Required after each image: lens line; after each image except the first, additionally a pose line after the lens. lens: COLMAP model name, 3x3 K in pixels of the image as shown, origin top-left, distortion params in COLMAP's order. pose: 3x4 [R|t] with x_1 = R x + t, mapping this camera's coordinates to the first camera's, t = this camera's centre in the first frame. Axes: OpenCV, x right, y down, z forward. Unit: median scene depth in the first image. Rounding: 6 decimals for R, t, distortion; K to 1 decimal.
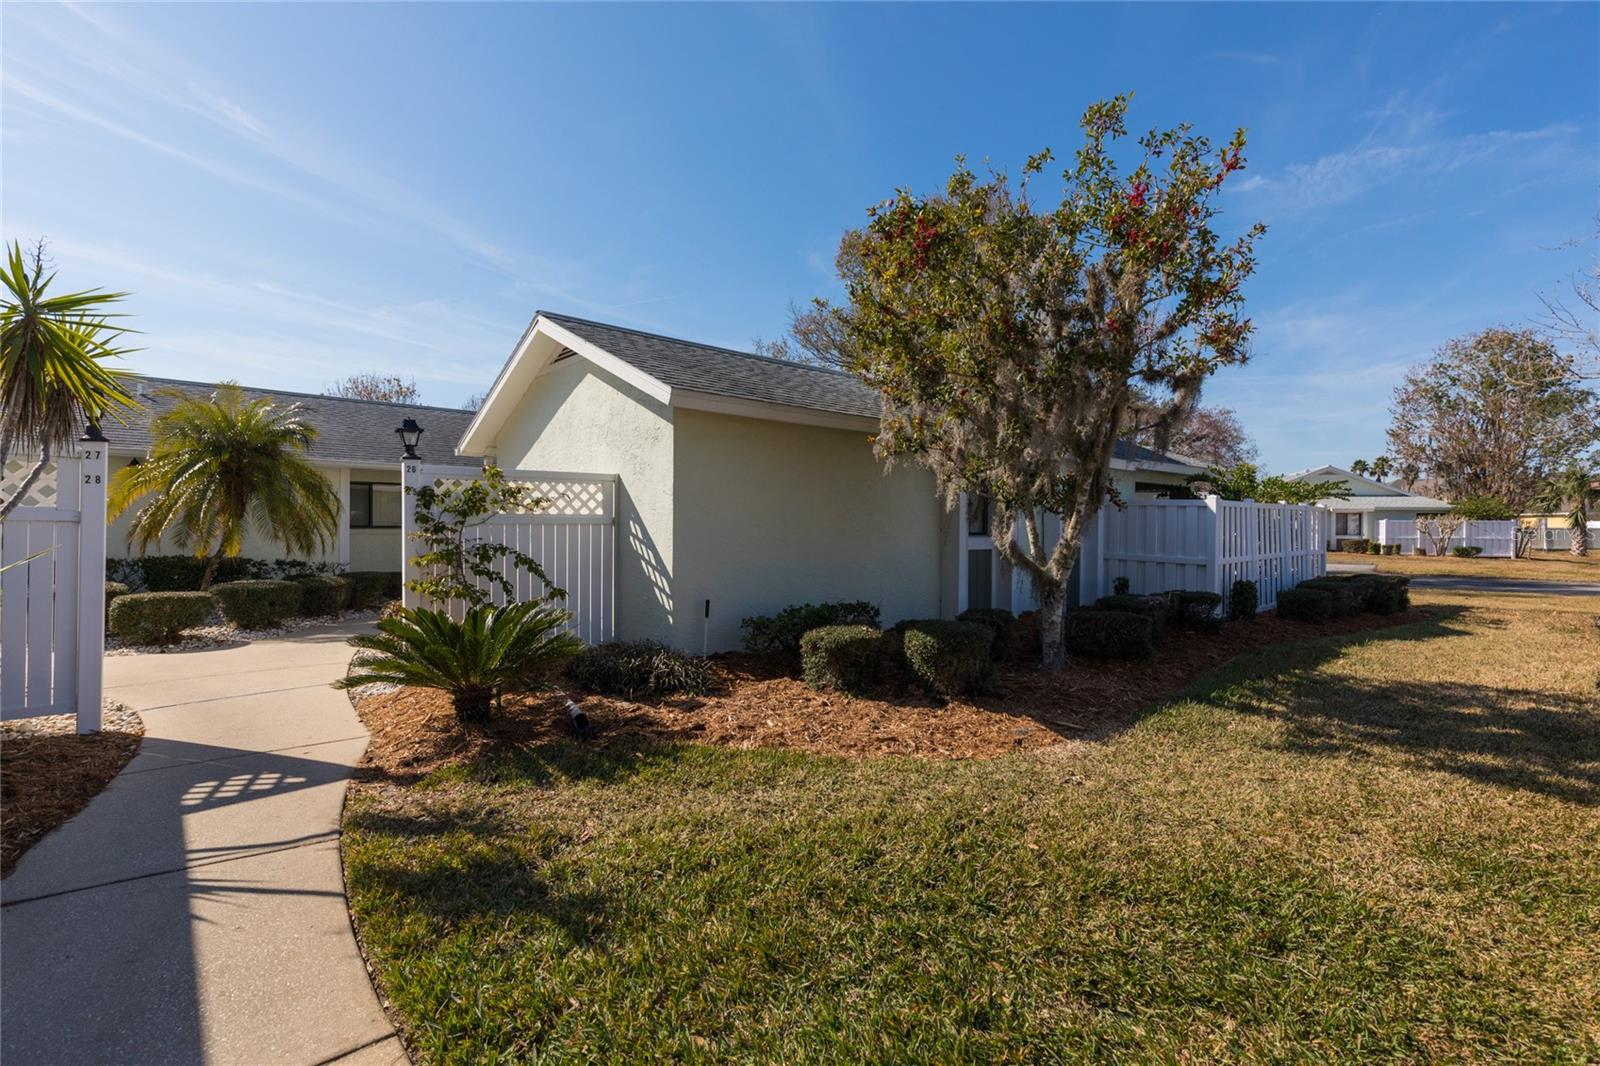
lens RADIAL K [[734.3, 0, 792.9], [0, 734.3, 523.2], [0, 0, 1]] dist [0.001700, 0.000388]
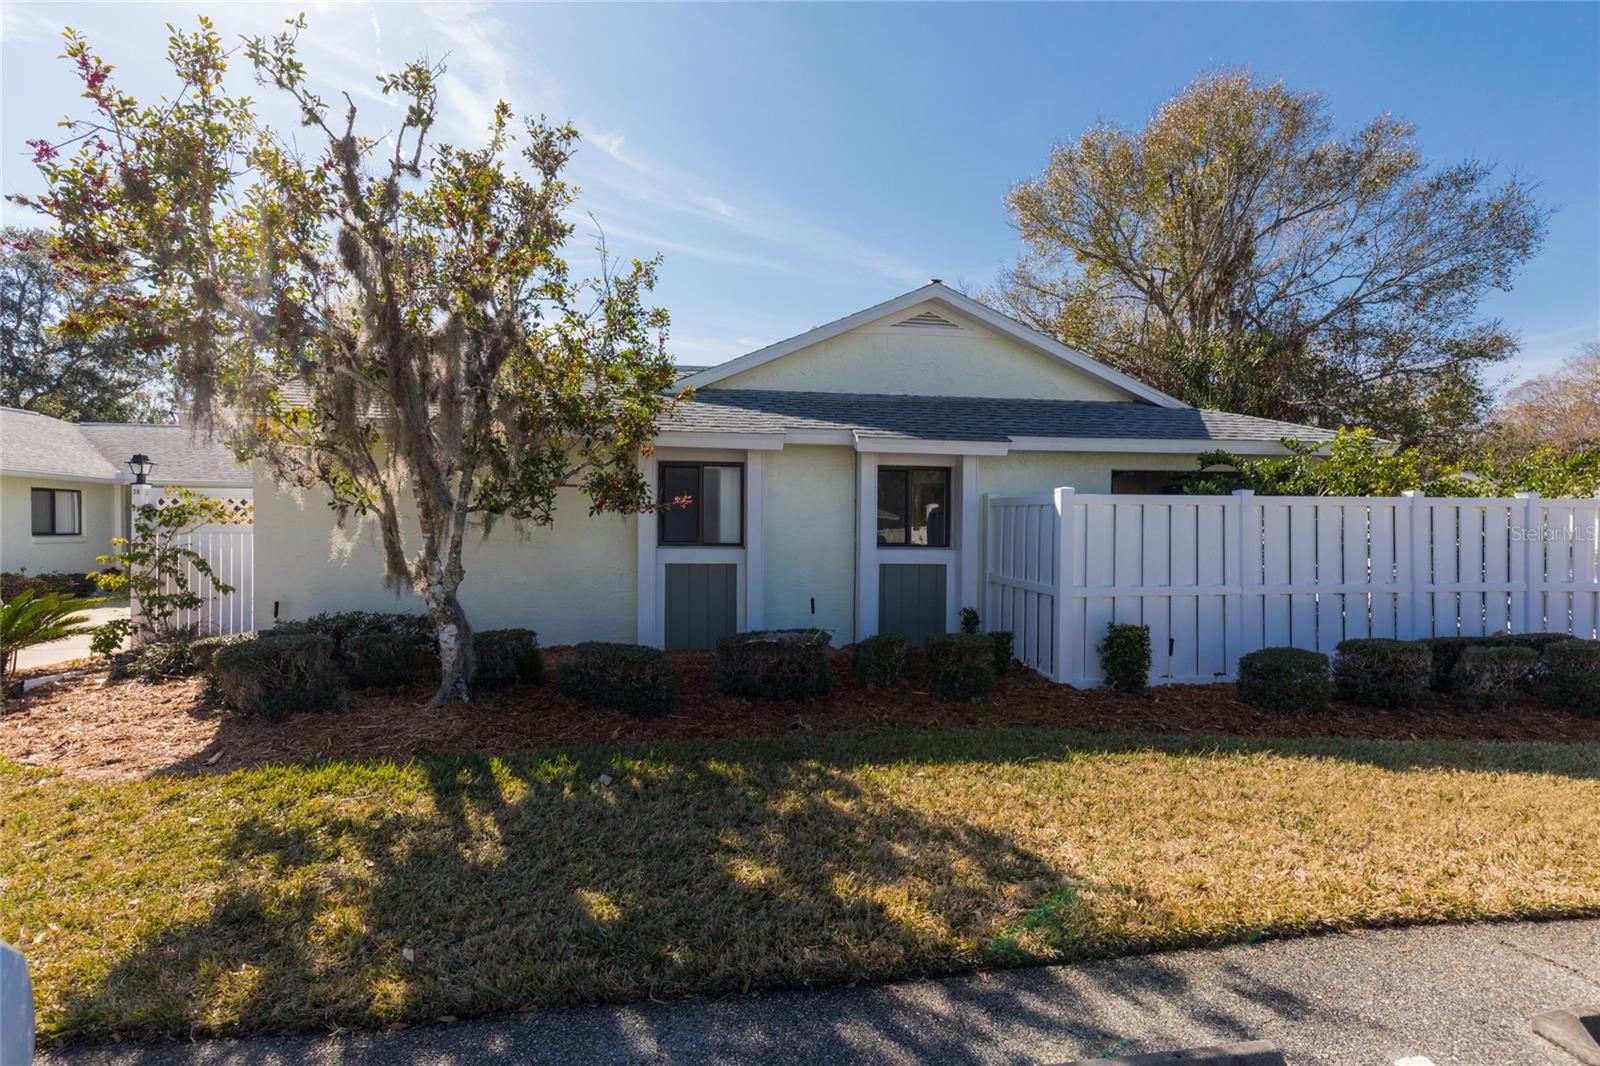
lens RADIAL K [[734.3, 0, 792.9], [0, 734.3, 523.2], [0, 0, 1]] dist [0.001700, 0.000388]
pose [[0.827566, -0.004616, -0.561350, 0.740739], [0.001024, 0.999977, -0.006714, -0.003510], [0.561368, 0.004982, 0.827551, 0.334215]]
